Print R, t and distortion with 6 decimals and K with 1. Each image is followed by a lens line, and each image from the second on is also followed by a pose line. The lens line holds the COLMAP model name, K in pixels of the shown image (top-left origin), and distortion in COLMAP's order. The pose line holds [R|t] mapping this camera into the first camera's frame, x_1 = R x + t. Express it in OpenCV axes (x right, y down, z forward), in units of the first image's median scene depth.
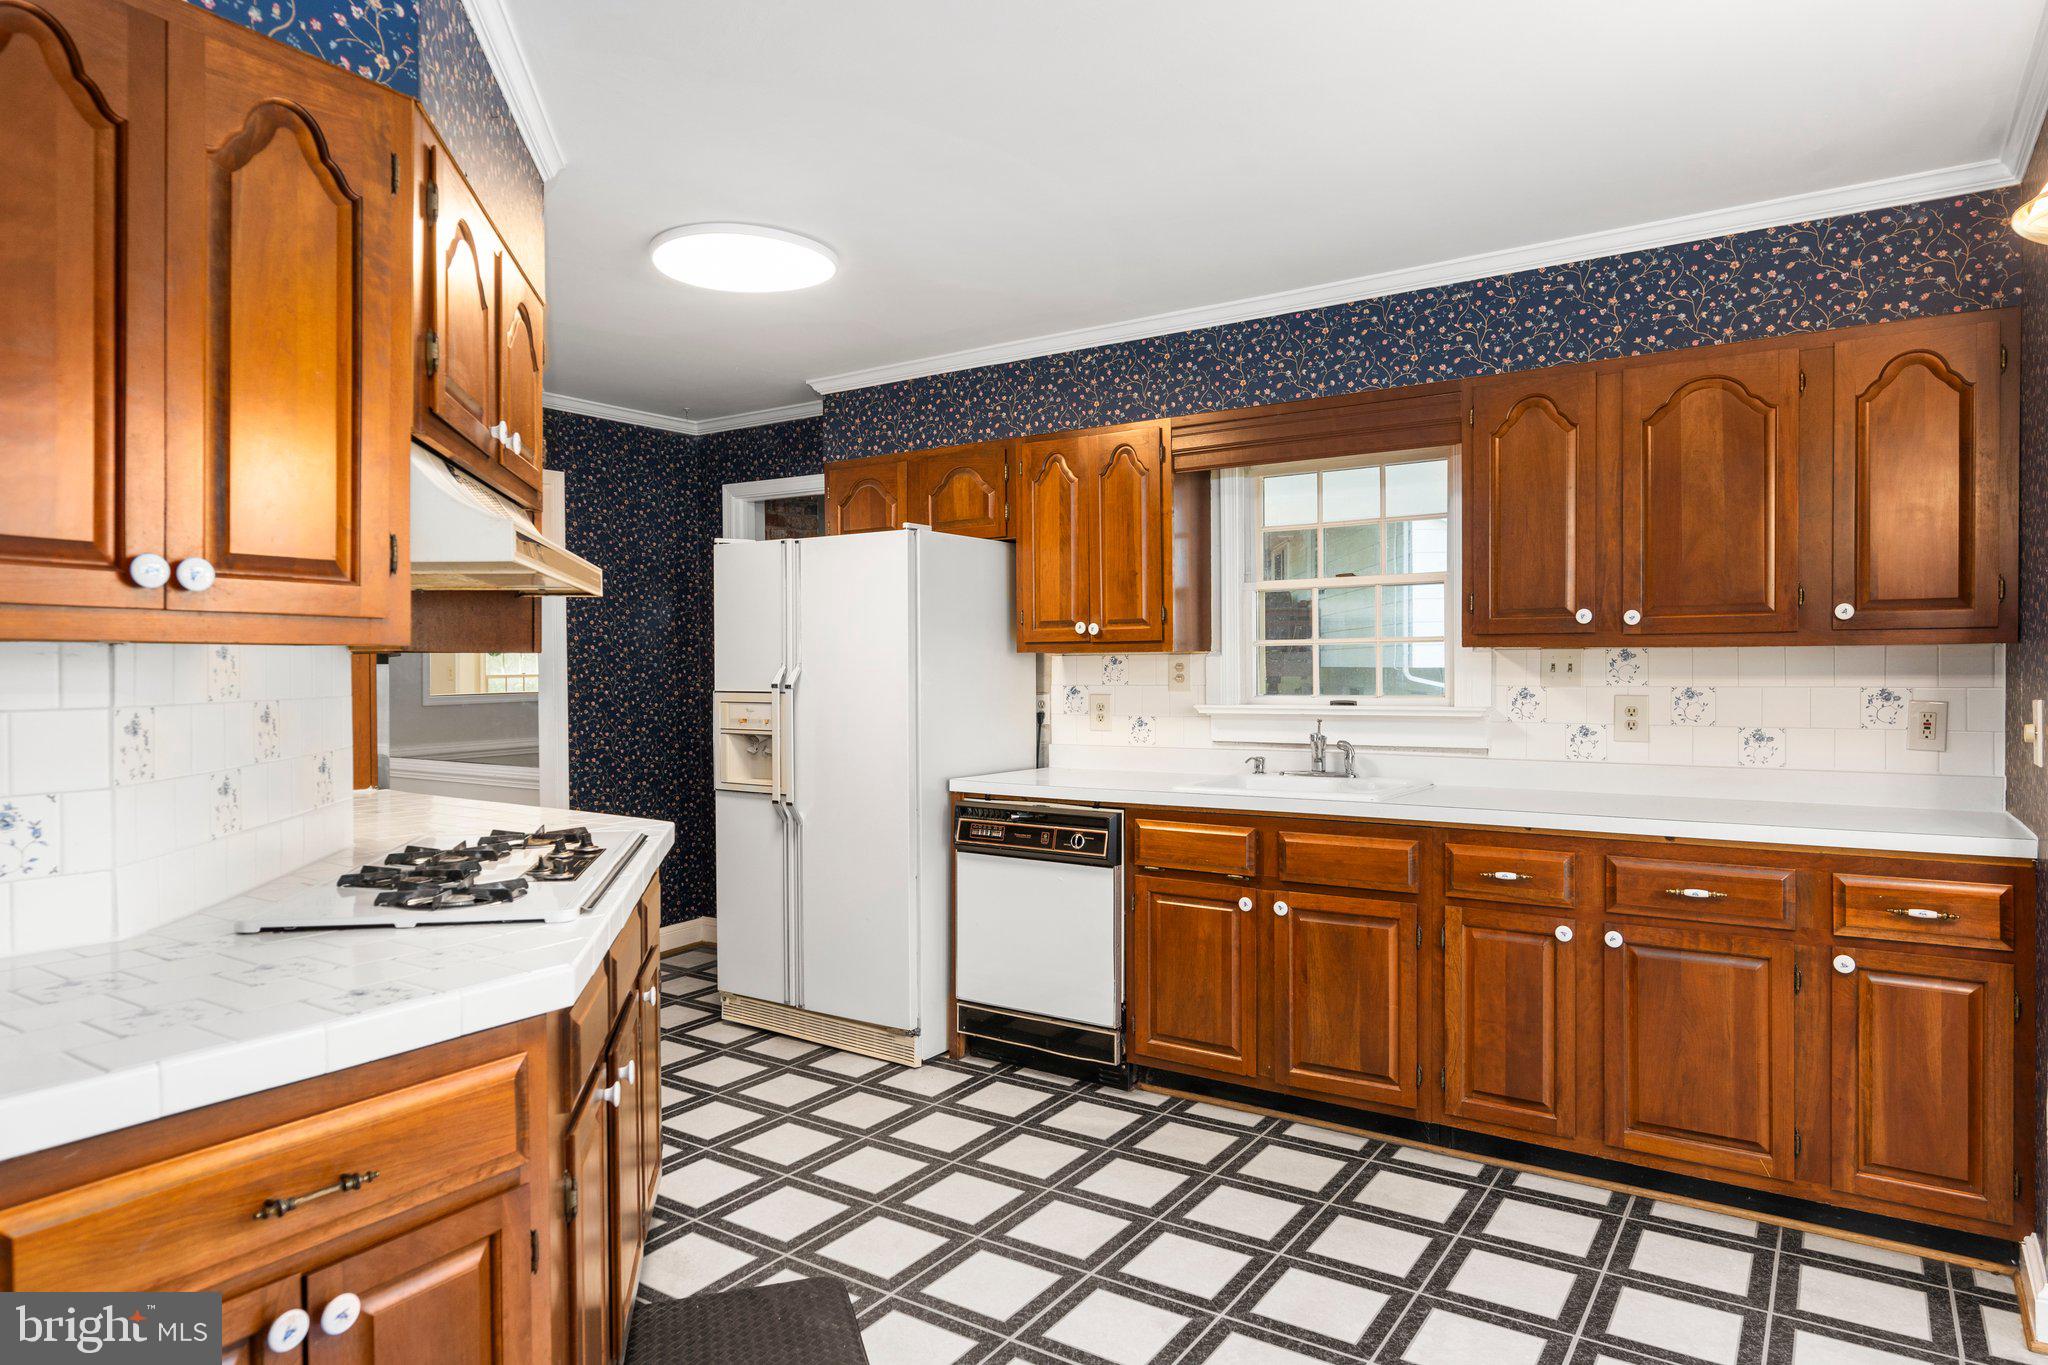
lens RADIAL K [[1219.8, 0, 1028.5], [0, 1219.8, 676.2], [0, 0, 1]] dist [-0.004261, -0.000333]
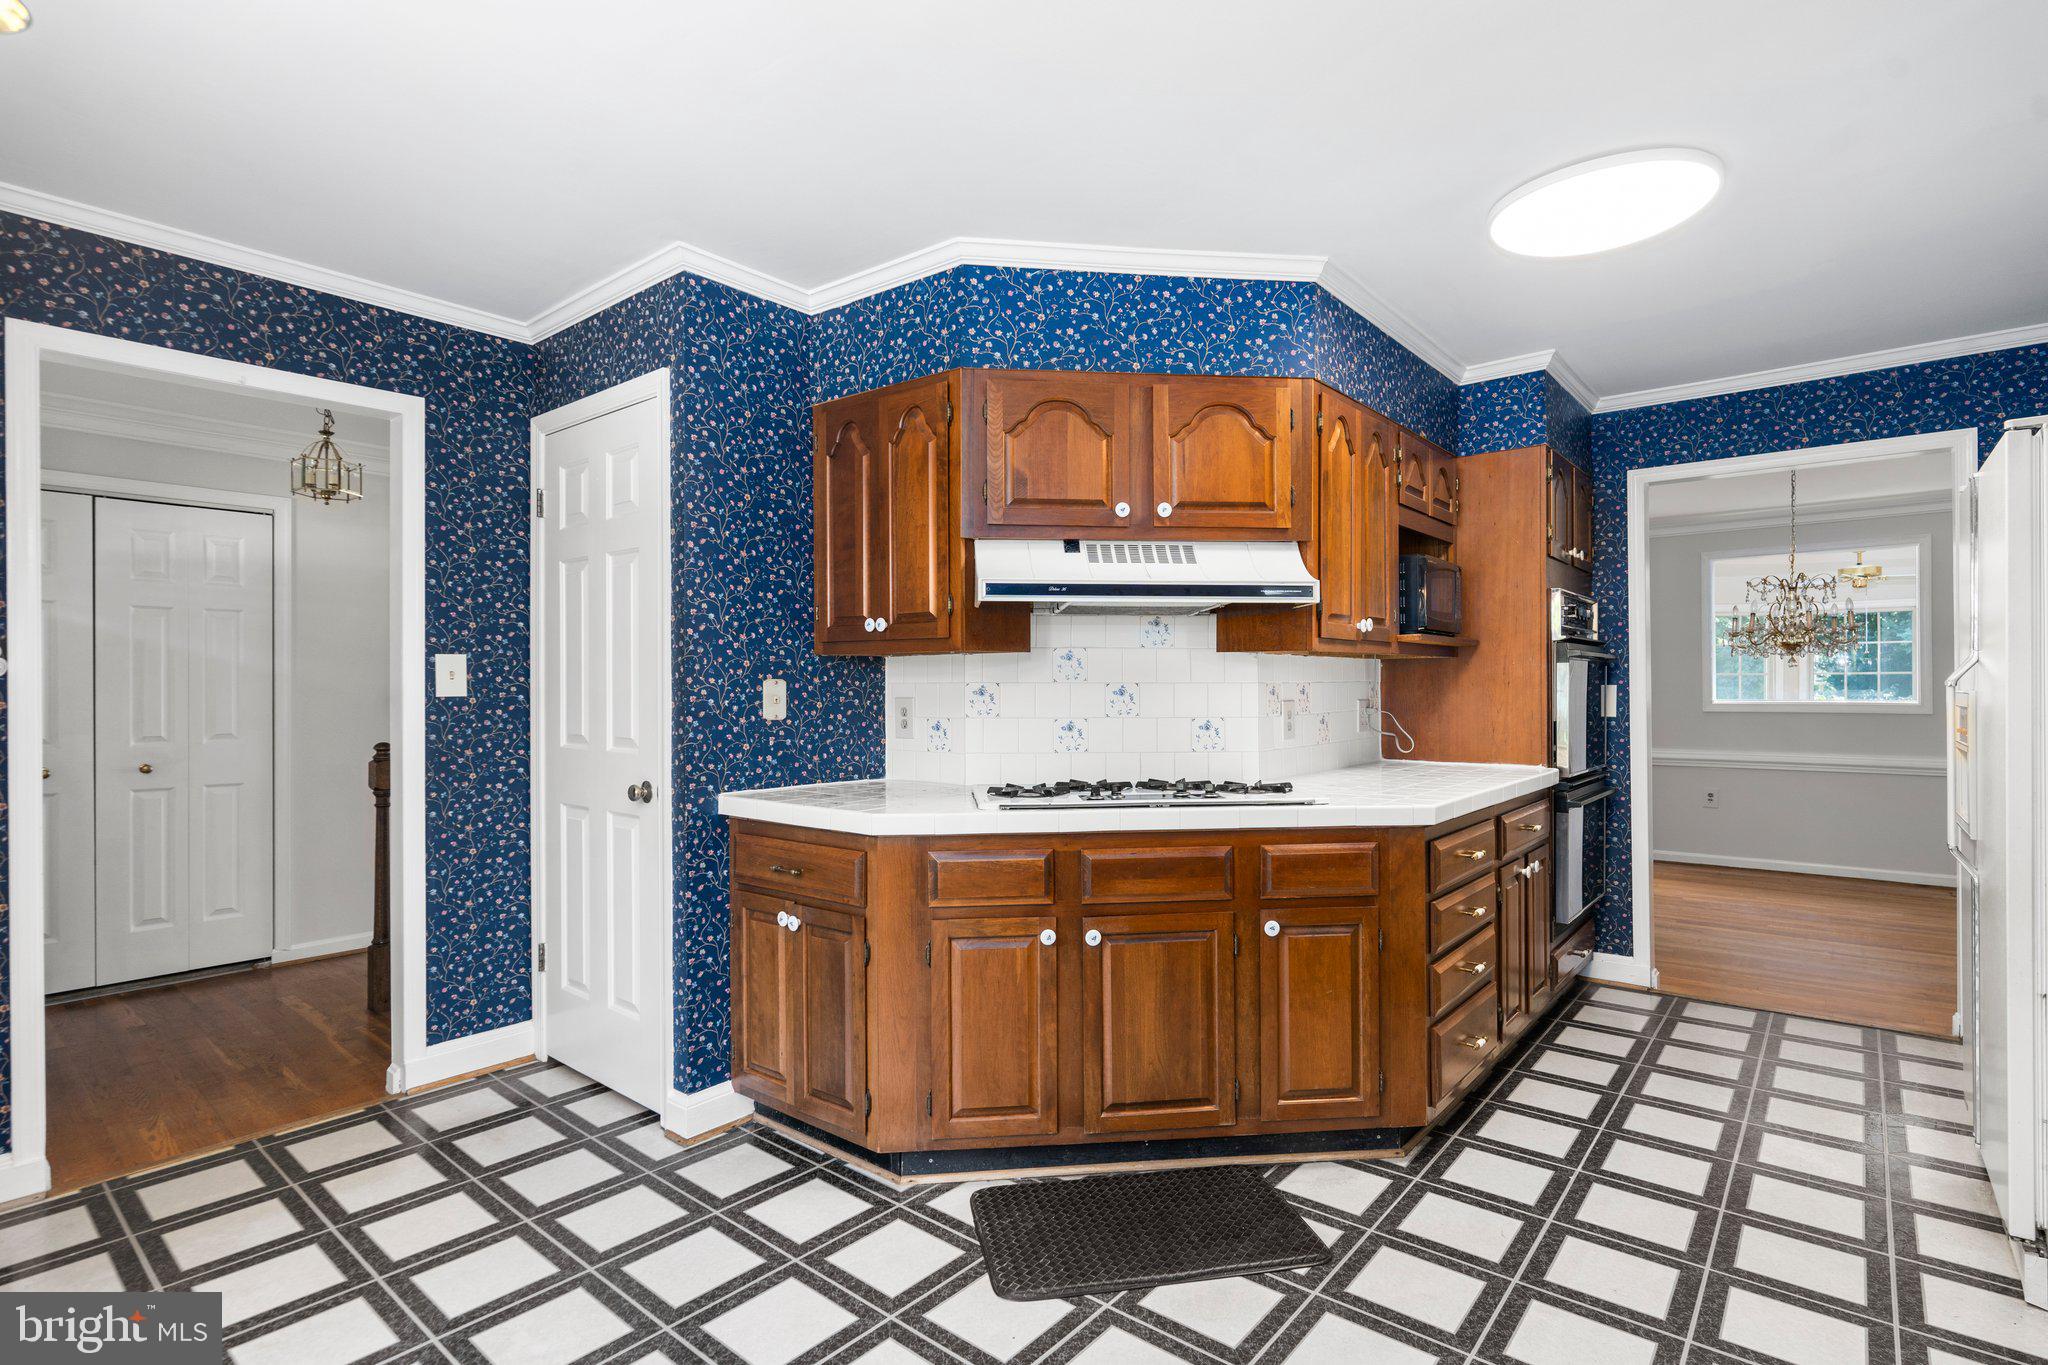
lens RADIAL K [[995.5, 0, 1018.8], [0, 995.5, 686.1], [0, 0, 1]] dist [-0.005903, 0.000093]
pose [[-0.106355, 0.003414, -0.994322, 0.542315], [-0.004497, 0.999982, 0.003915, 0.012542], [0.994318, 0.004888, -0.106338, 0.648761]]
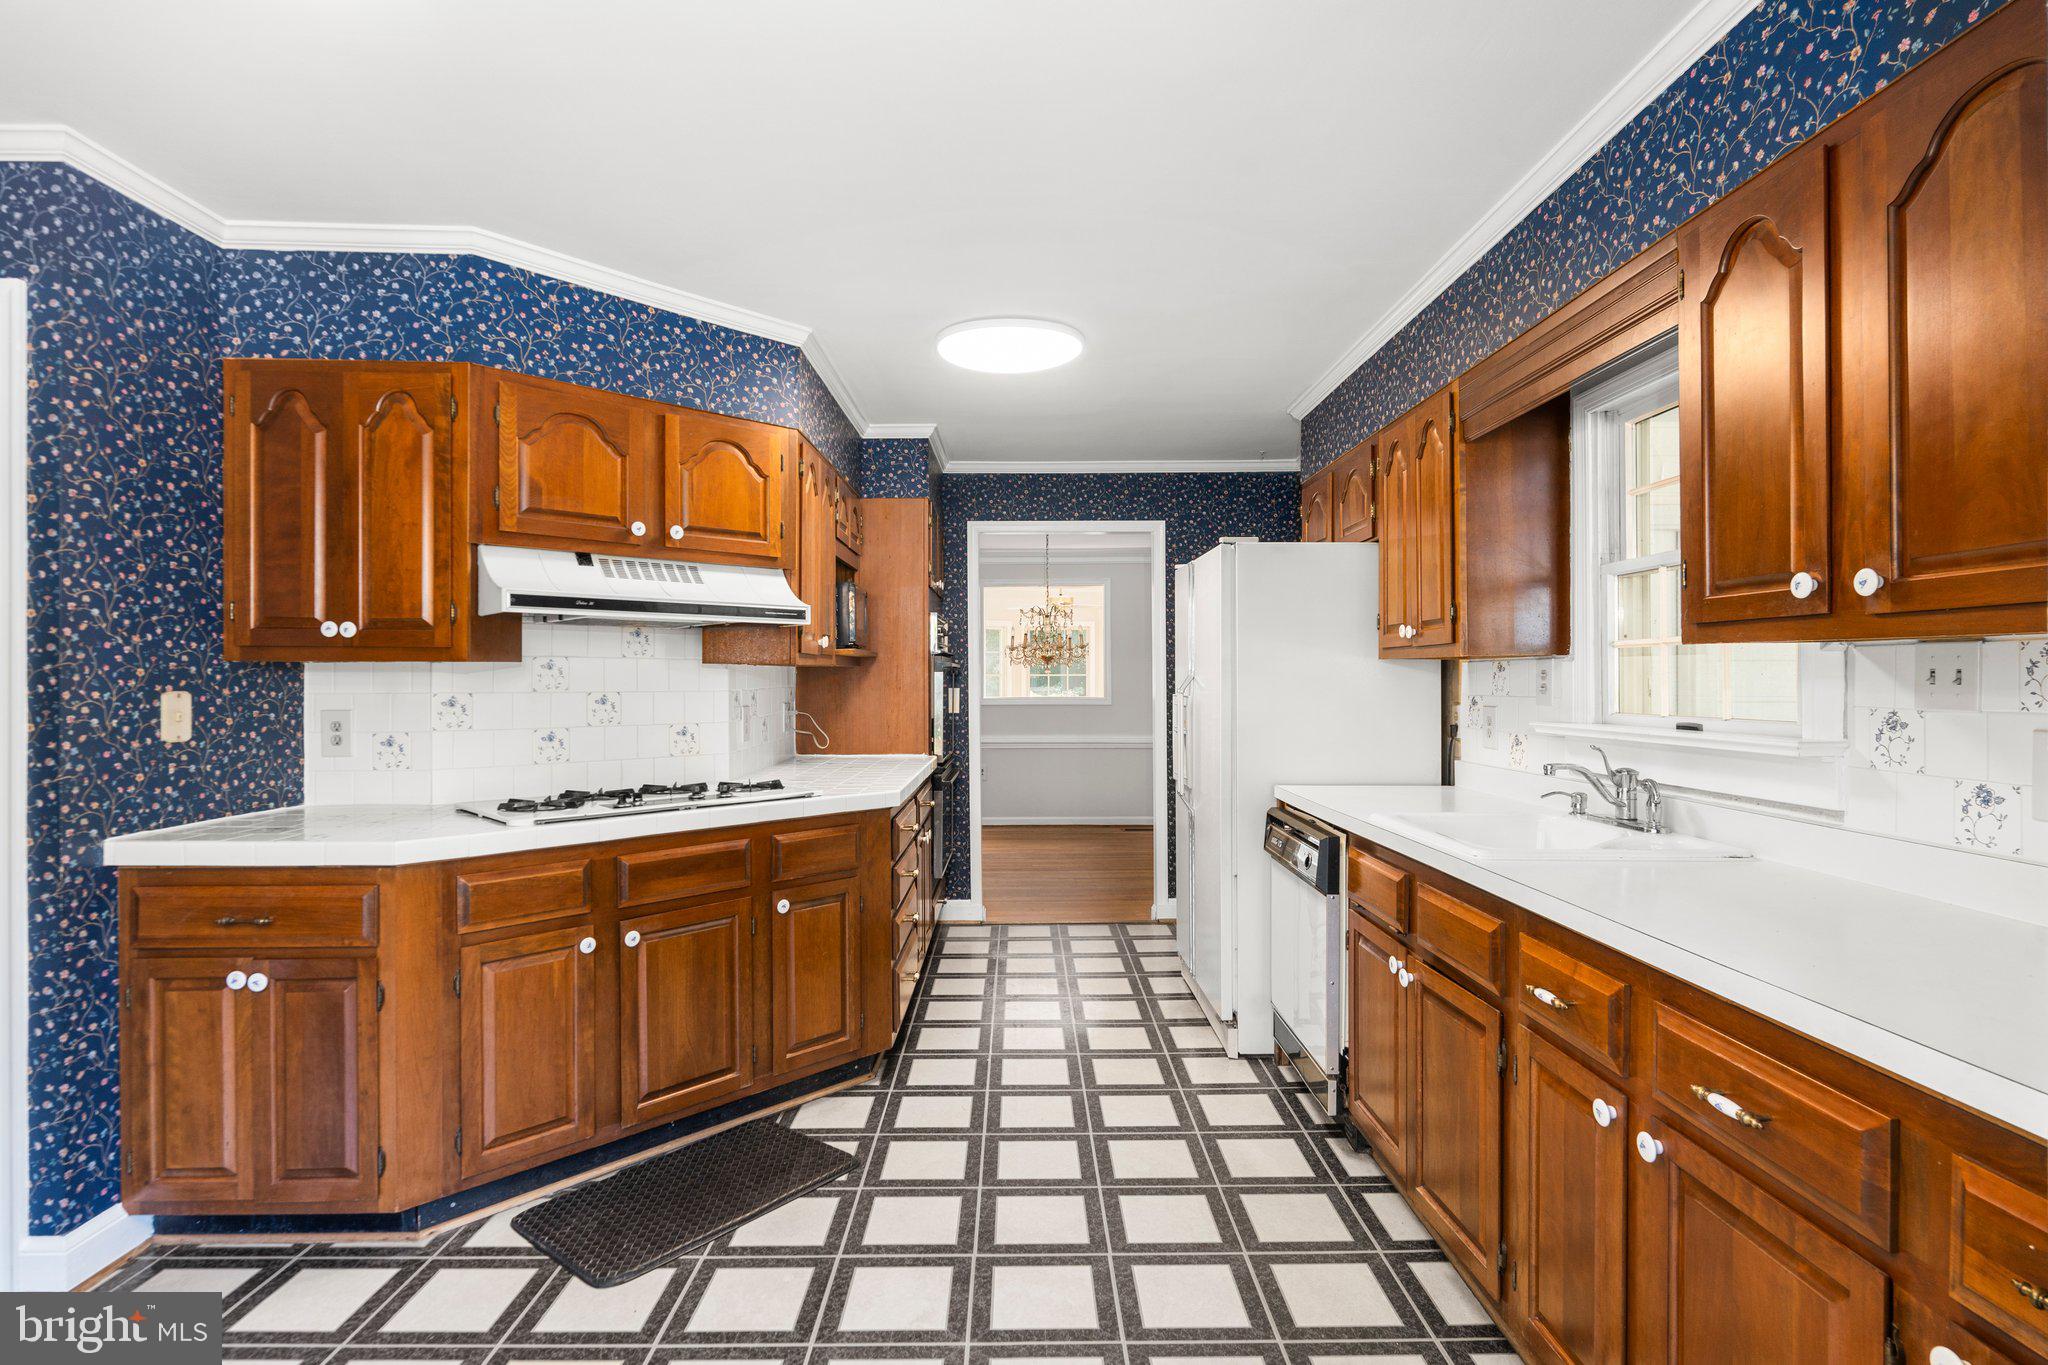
lens RADIAL K [[1023.3, 0, 1019.7], [0, 1023.3, 675.9], [0, 0, 1]] dist [-0.000765, -0.001251]
pose [[0.560746, 0.002056, -0.827985, 0.632318], [-0.007572, 0.999968, -0.002645, -0.003176], [0.827953, 0.007752, 0.560744, 0.424787]]
